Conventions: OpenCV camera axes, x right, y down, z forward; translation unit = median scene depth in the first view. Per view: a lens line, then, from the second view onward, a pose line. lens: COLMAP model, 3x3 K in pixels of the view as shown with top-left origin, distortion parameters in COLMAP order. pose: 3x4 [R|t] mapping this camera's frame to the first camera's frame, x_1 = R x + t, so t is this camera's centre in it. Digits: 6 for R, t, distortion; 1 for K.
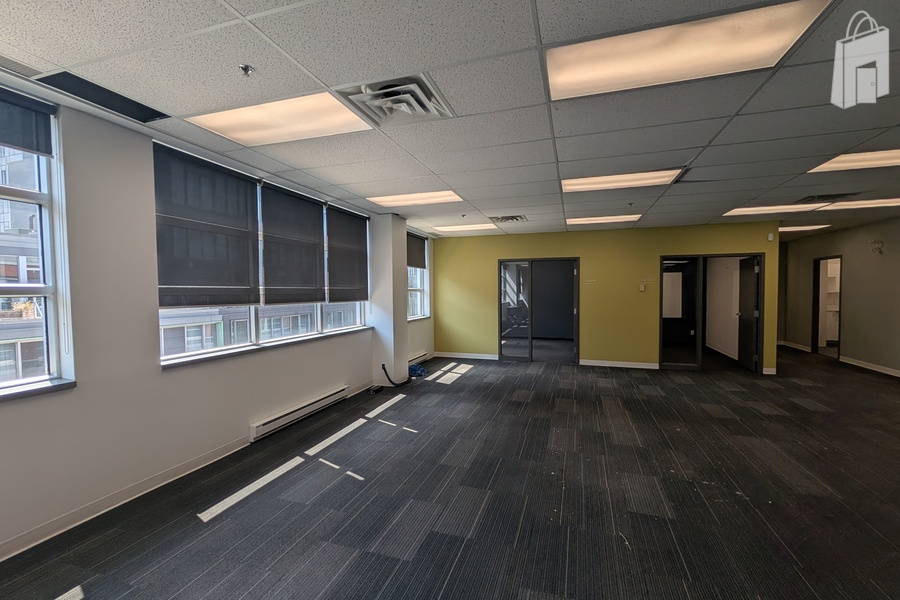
lens RADIAL K [[387.4, 0, 450.0], [0, 387.4, 303.3], [0, 0, 1]] dist [-0.000480, -0.000573]
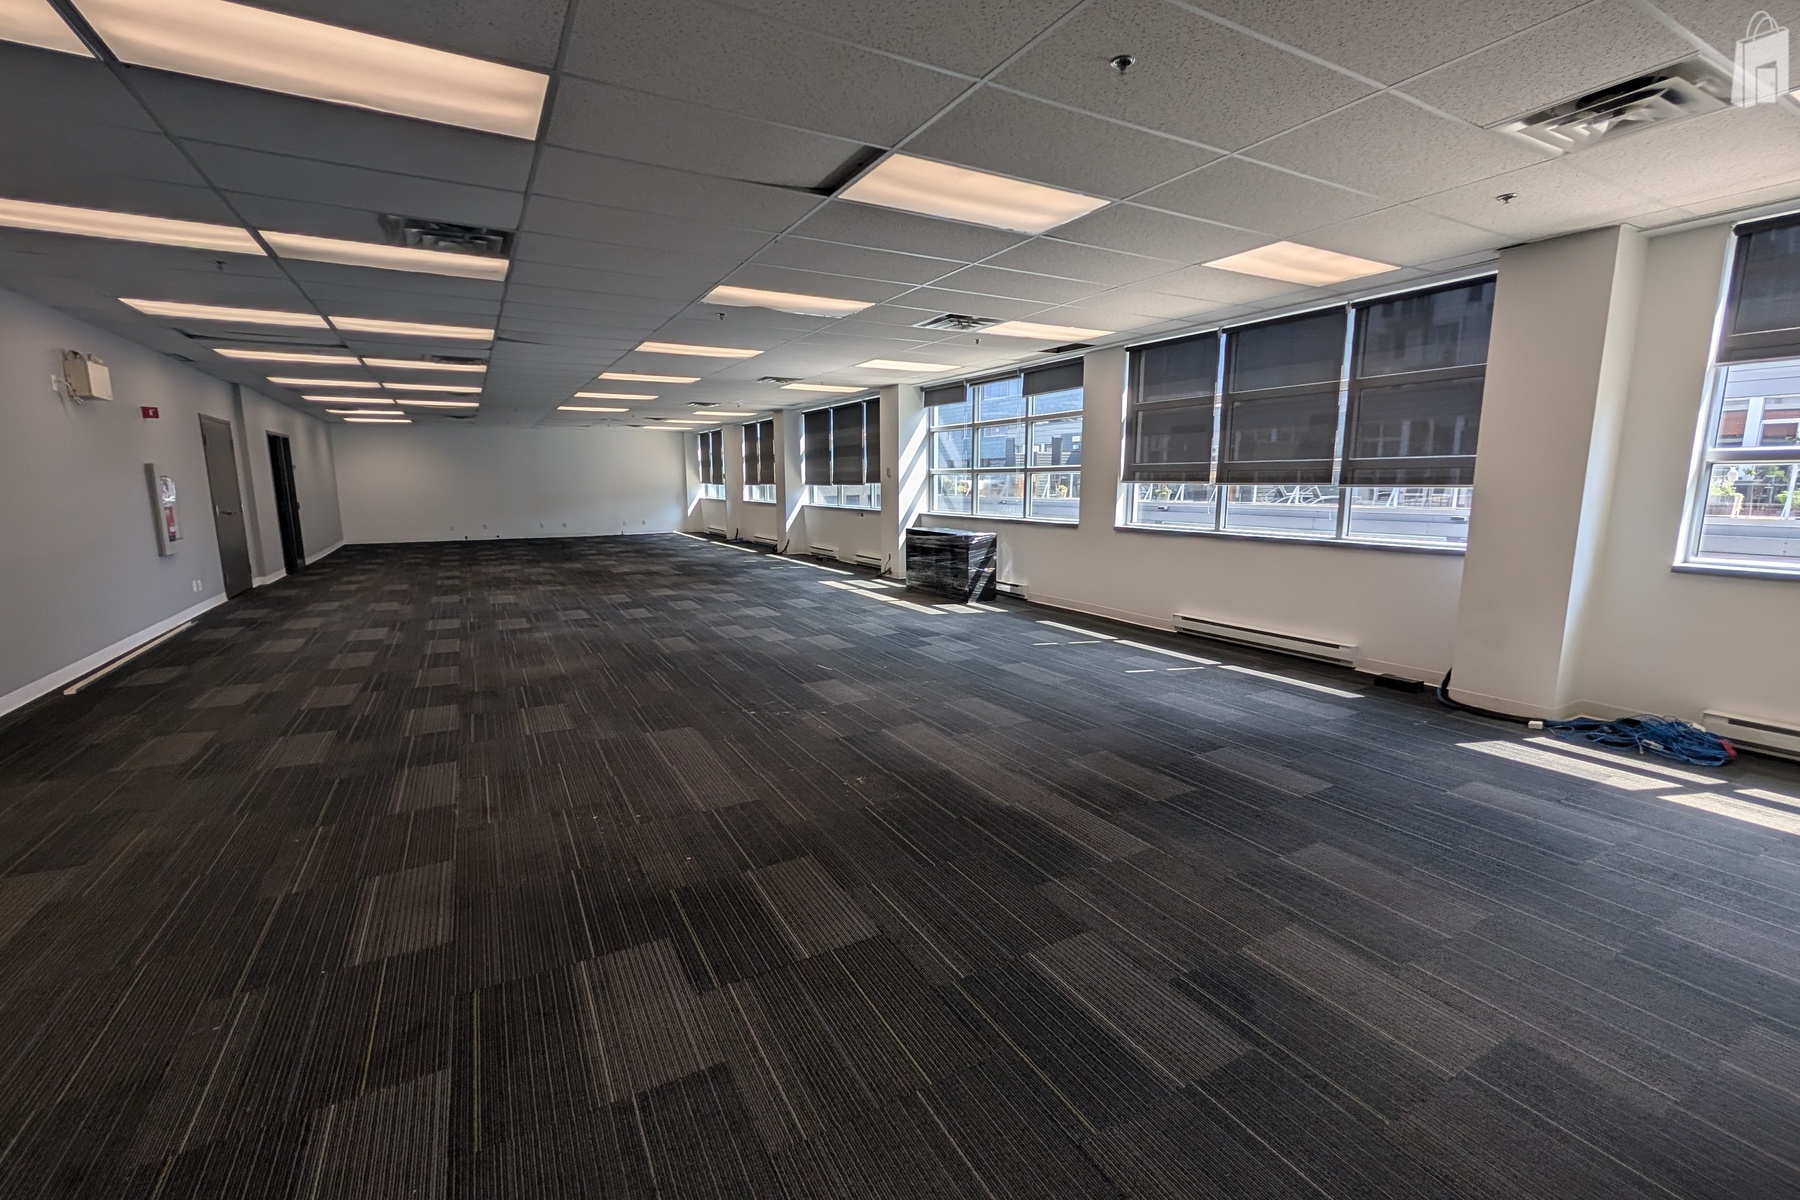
lens RADIAL K [[774.9, 0, 903.3], [0, 774.9, 610.3], [0, 0, 1]] dist [-0.000480, -0.000573]
pose [[-0.680508, 0.137484, -0.719727, 2.679764], [-0.010454, 0.980318, 0.197147, -0.108778], [0.732666, 0.141684, -0.665677, 3.664328]]
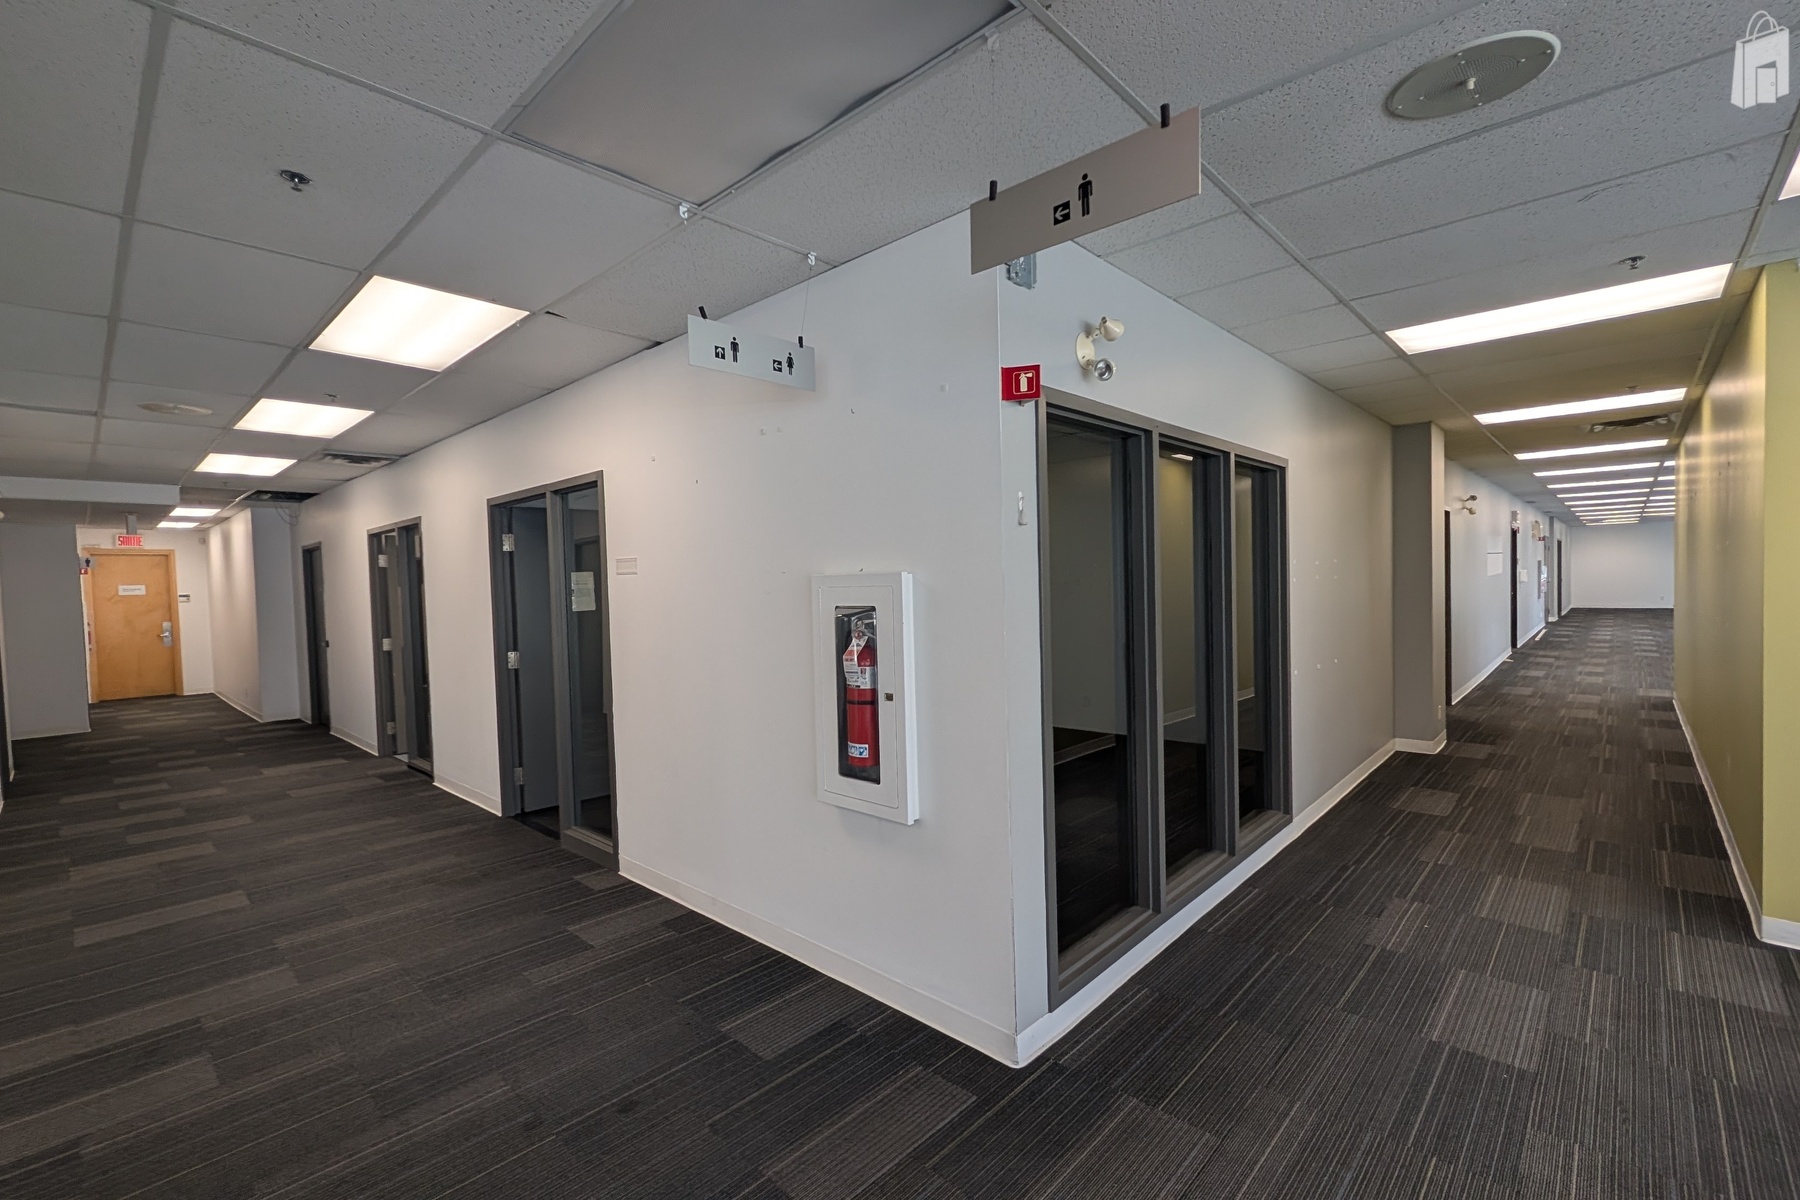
lens RADIAL K [[774.9, 0, 902.1], [0, 774.9, 613.8], [0, 0, 1]] dist [-0.000480, -0.000573]
pose [[-0.905846, 0.002665, 0.423599, 3.096804], [0.033801, 0.997246, 0.066009, -0.185109], [-0.422256, 0.074112, -0.903442, 4.950582]]
